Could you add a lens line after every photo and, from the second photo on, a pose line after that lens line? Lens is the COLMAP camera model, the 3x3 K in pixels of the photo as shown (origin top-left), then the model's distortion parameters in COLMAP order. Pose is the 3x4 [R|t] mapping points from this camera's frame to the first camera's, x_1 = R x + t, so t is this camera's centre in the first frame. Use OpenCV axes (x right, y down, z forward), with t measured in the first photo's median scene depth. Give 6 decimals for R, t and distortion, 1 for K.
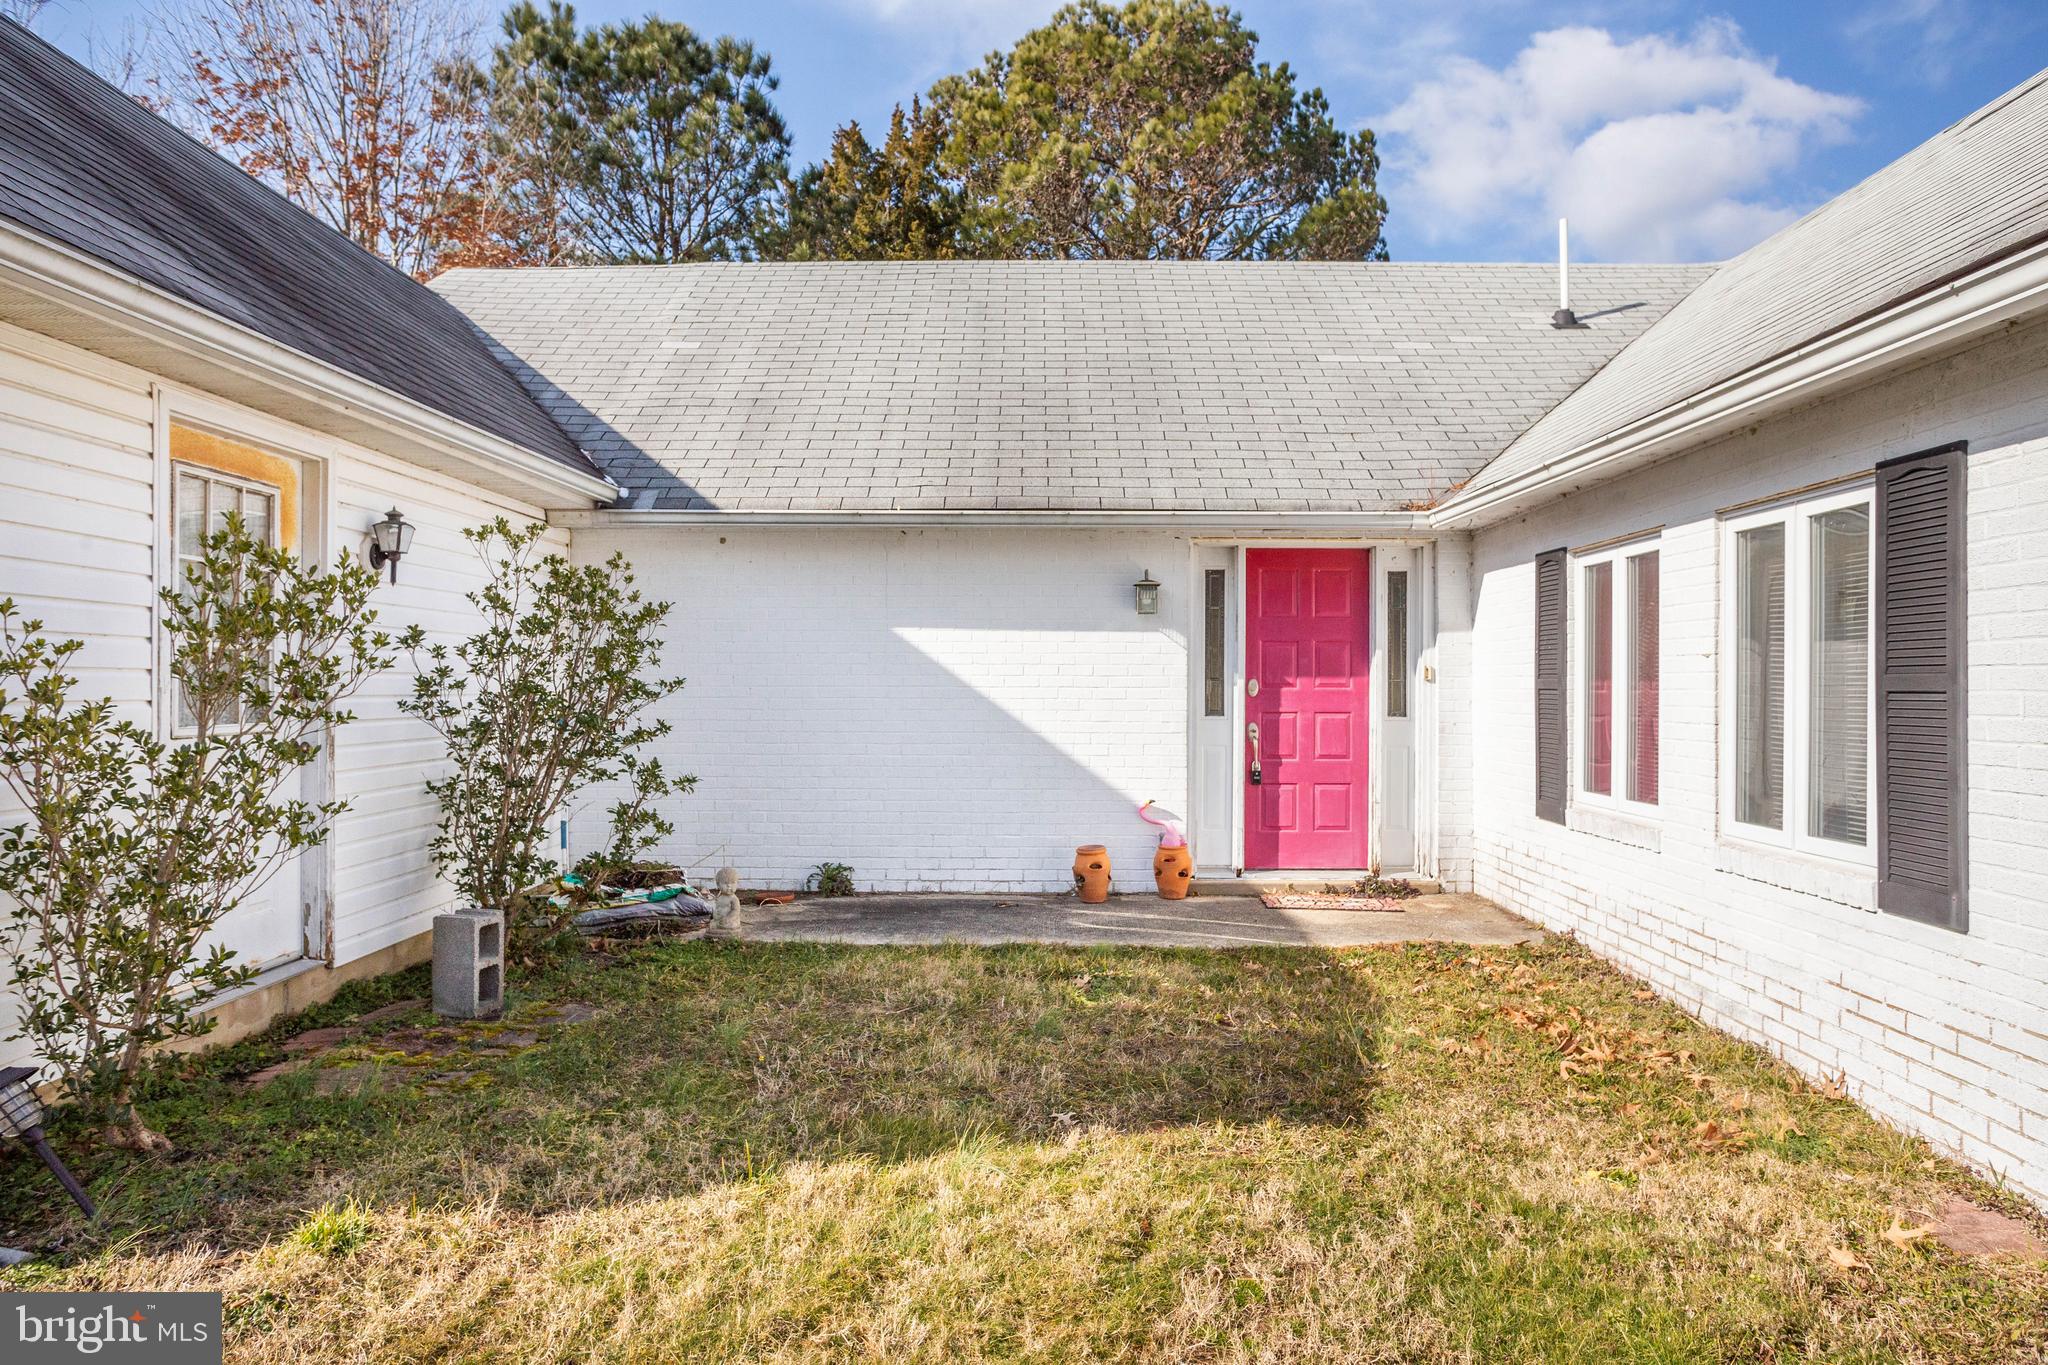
lens RADIAL K [[1199.3, 0, 1059.5], [0, 1199.3, 676.5], [0, 0, 1]] dist [-0.015774, 0.001083]
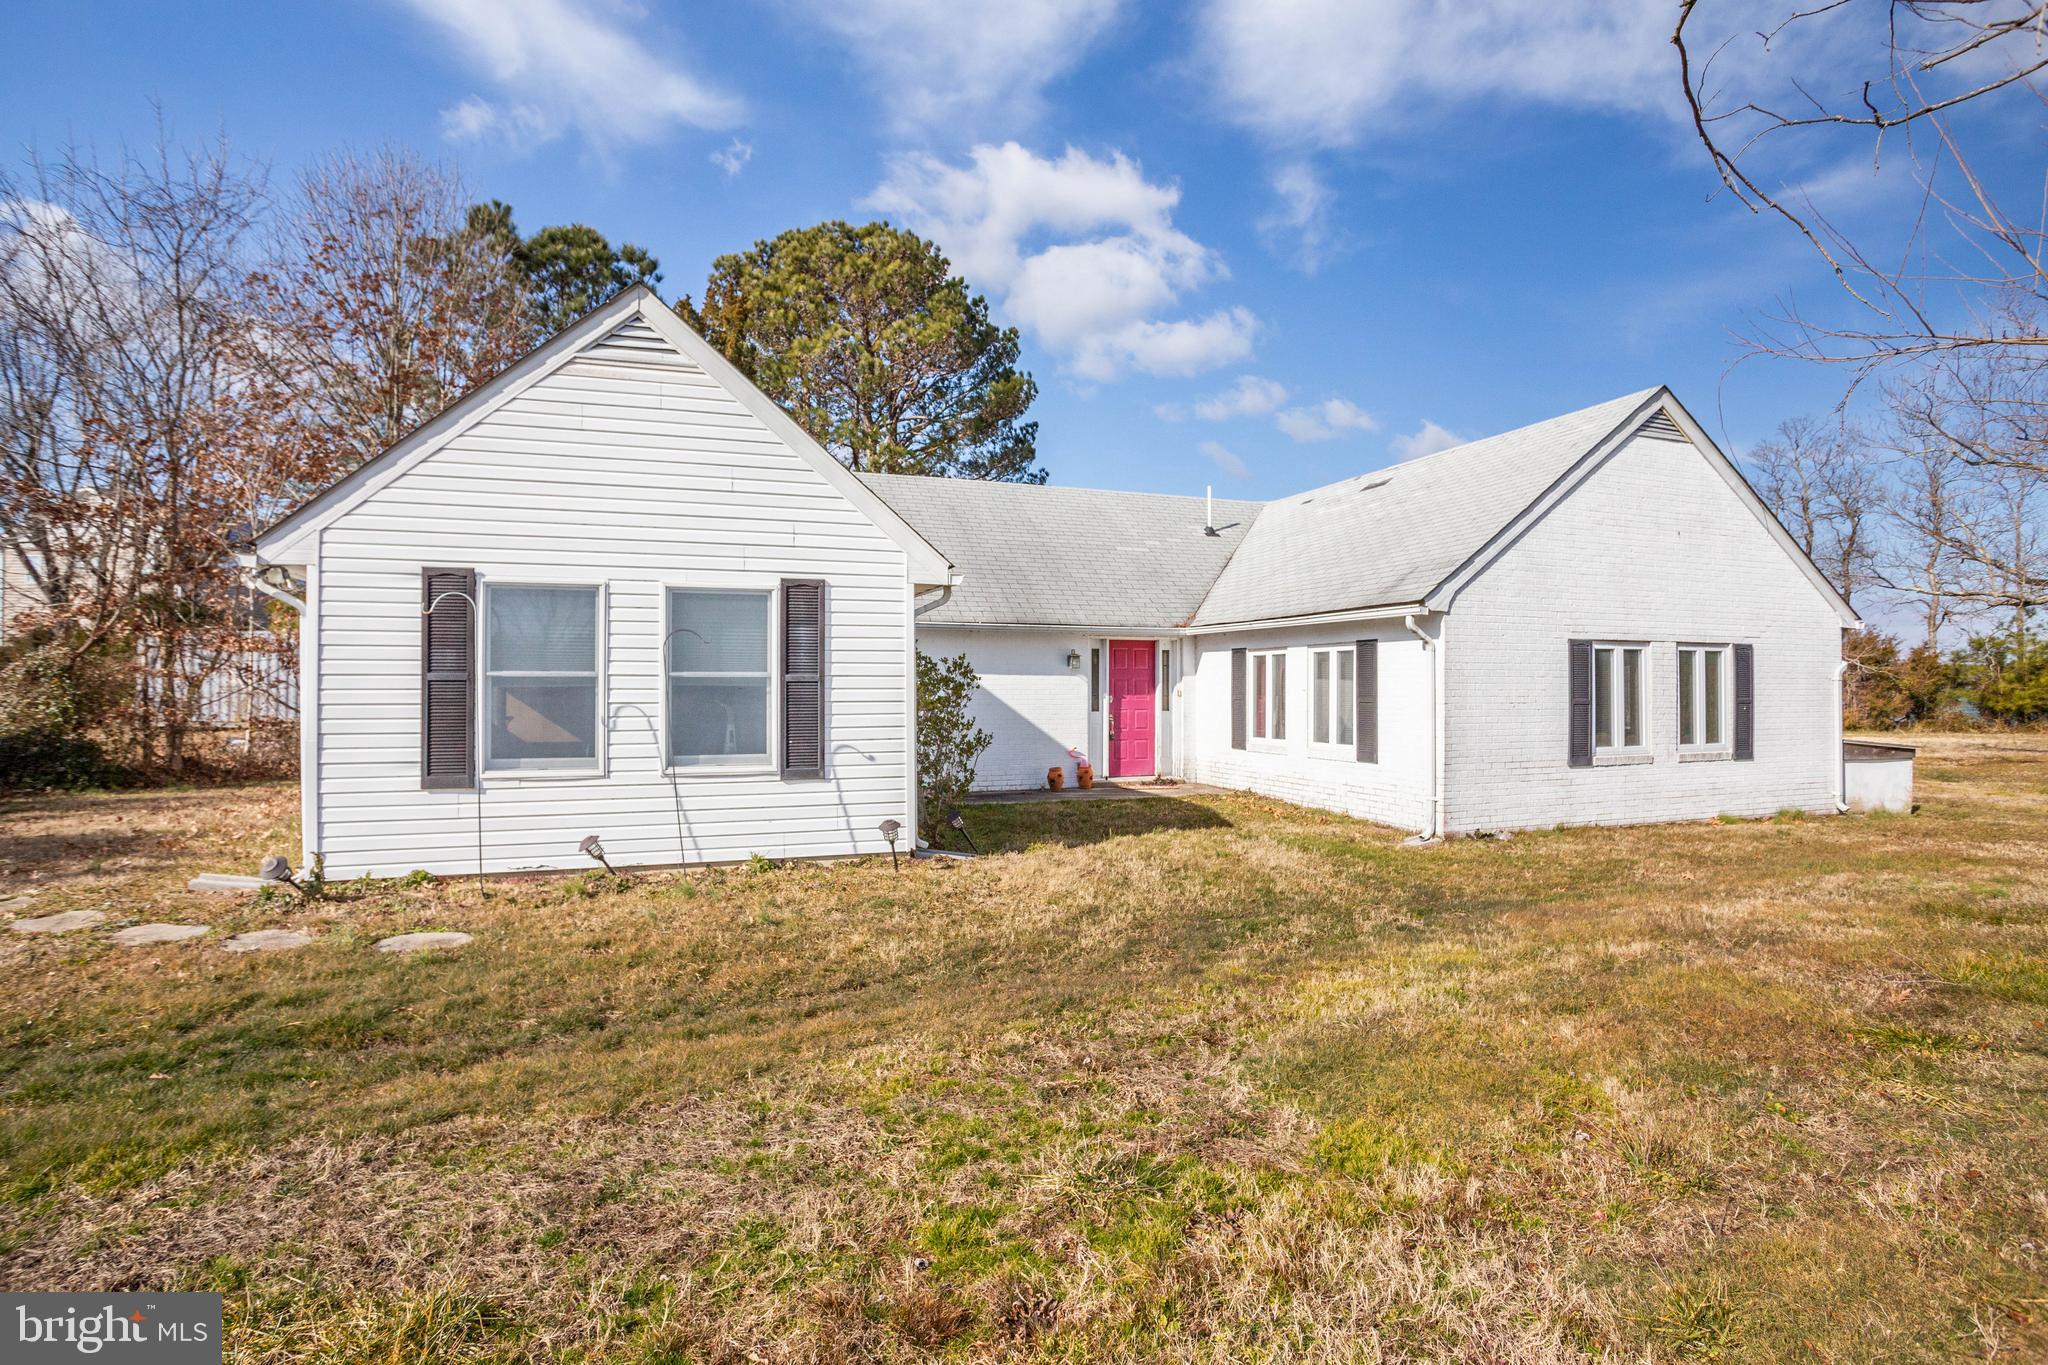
lens RADIAL K [[990.9, 0, 1029.2], [0, 990.9, 690.7], [0, 0, 1]] dist [-0.045713, 0.011637]
pose [[0.936161, -0.005164, 0.351533, -0.675719], [0.001465, 0.999941, 0.010787, -0.028993], [-0.351568, -0.009584, 0.936113, -0.759641]]
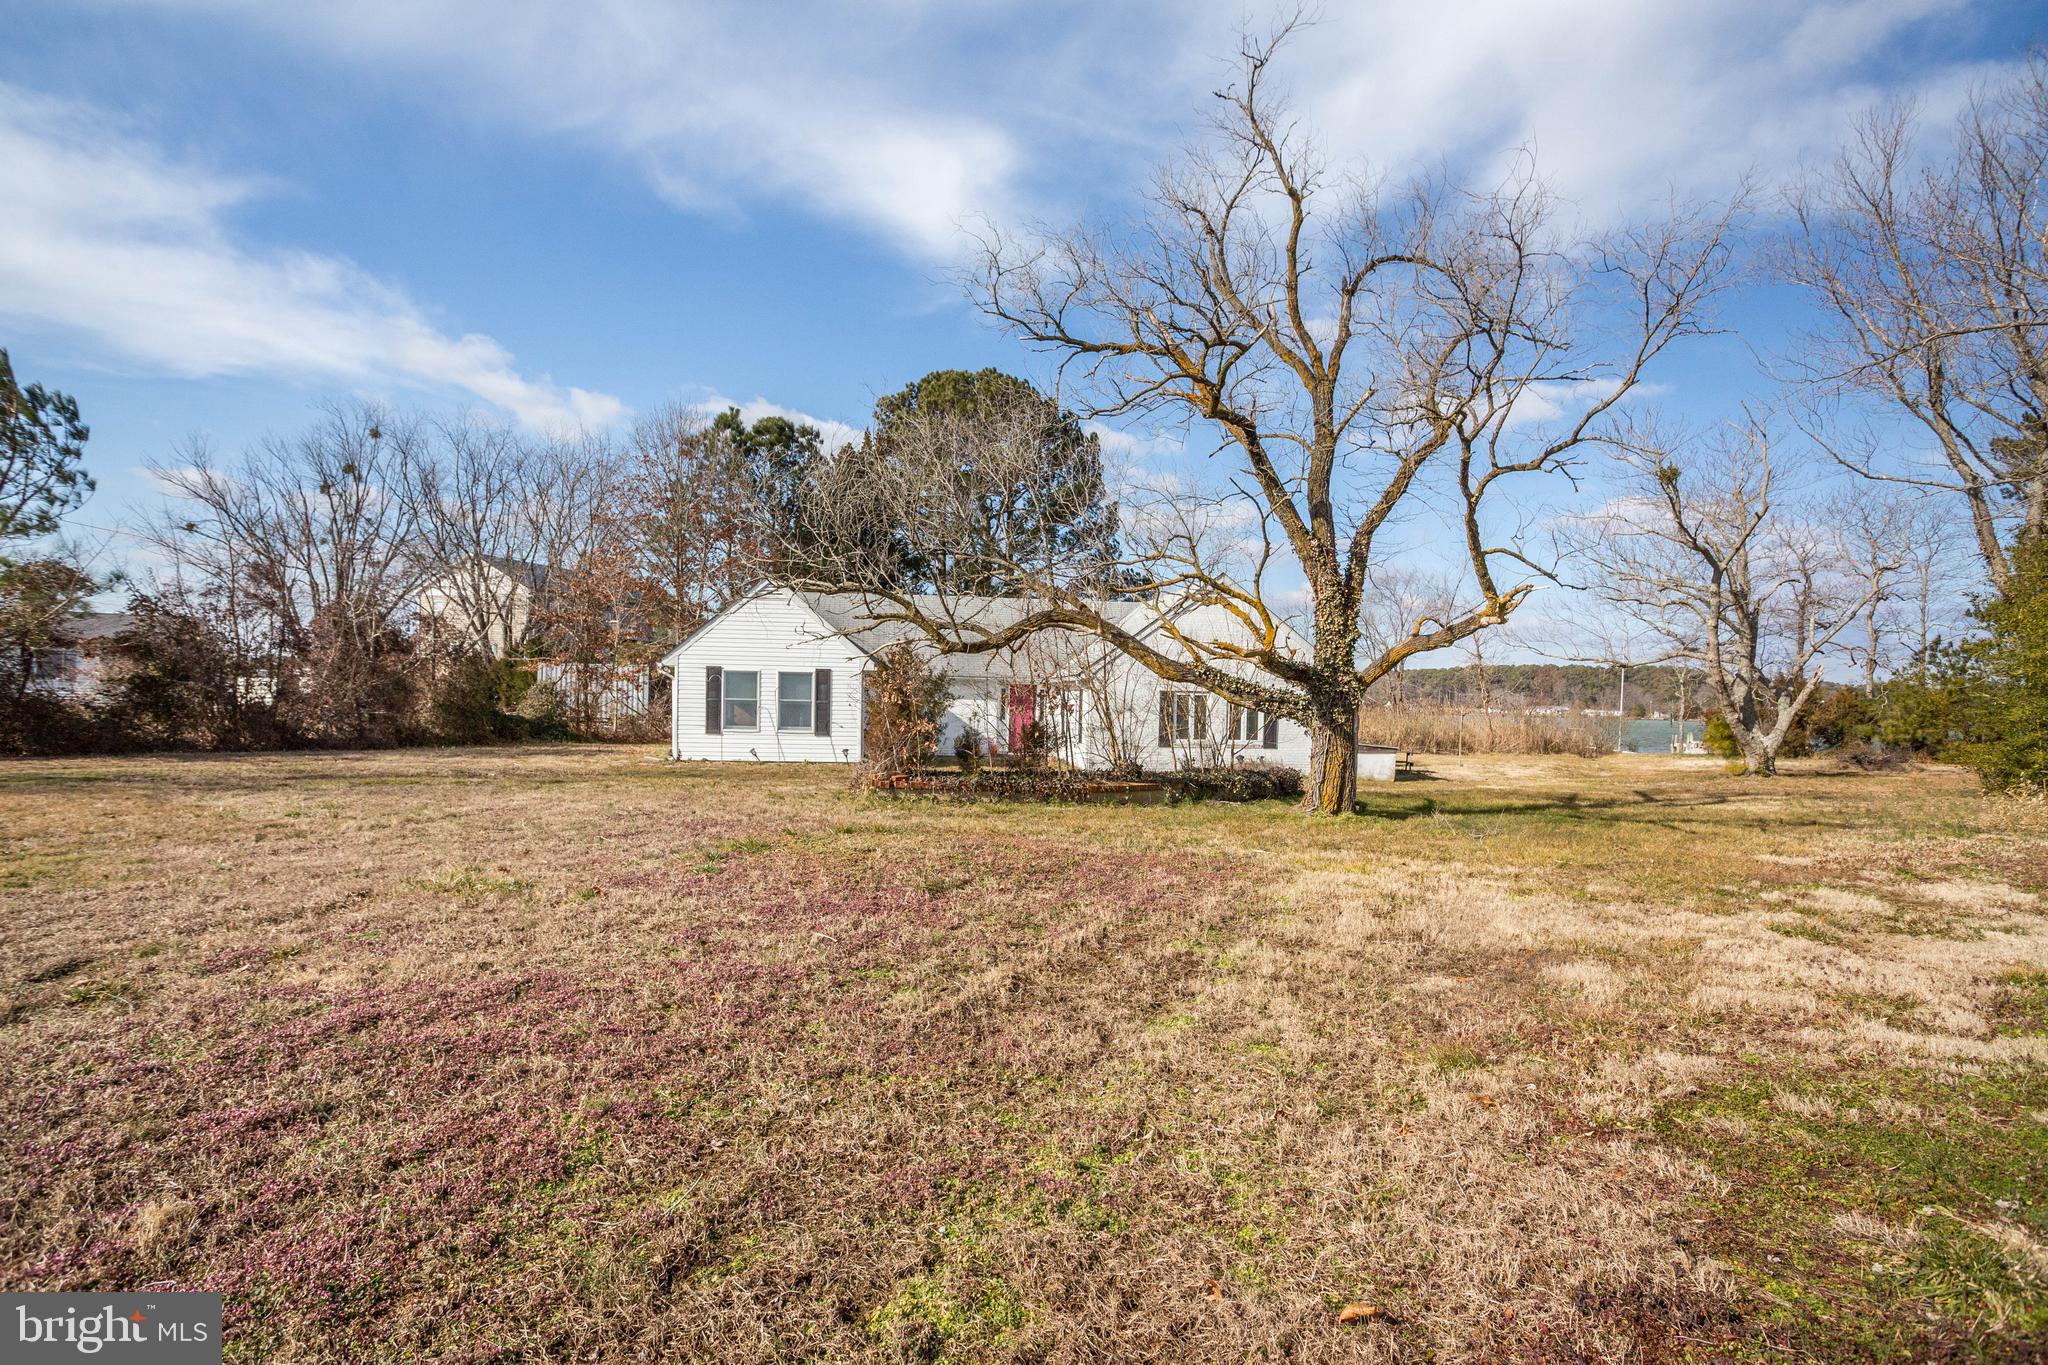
lens RADIAL K [[990.9, 0, 1044.3], [0, 990.9, 737.4], [0, 0, 1]] dist [-0.045713, 0.011637]
pose [[0.989613, 0.009890, 0.143415, -0.273943], [-0.016138, 0.998967, 0.042471, -0.064181], [-0.142847, -0.044345, 0.988751, -2.952273]]
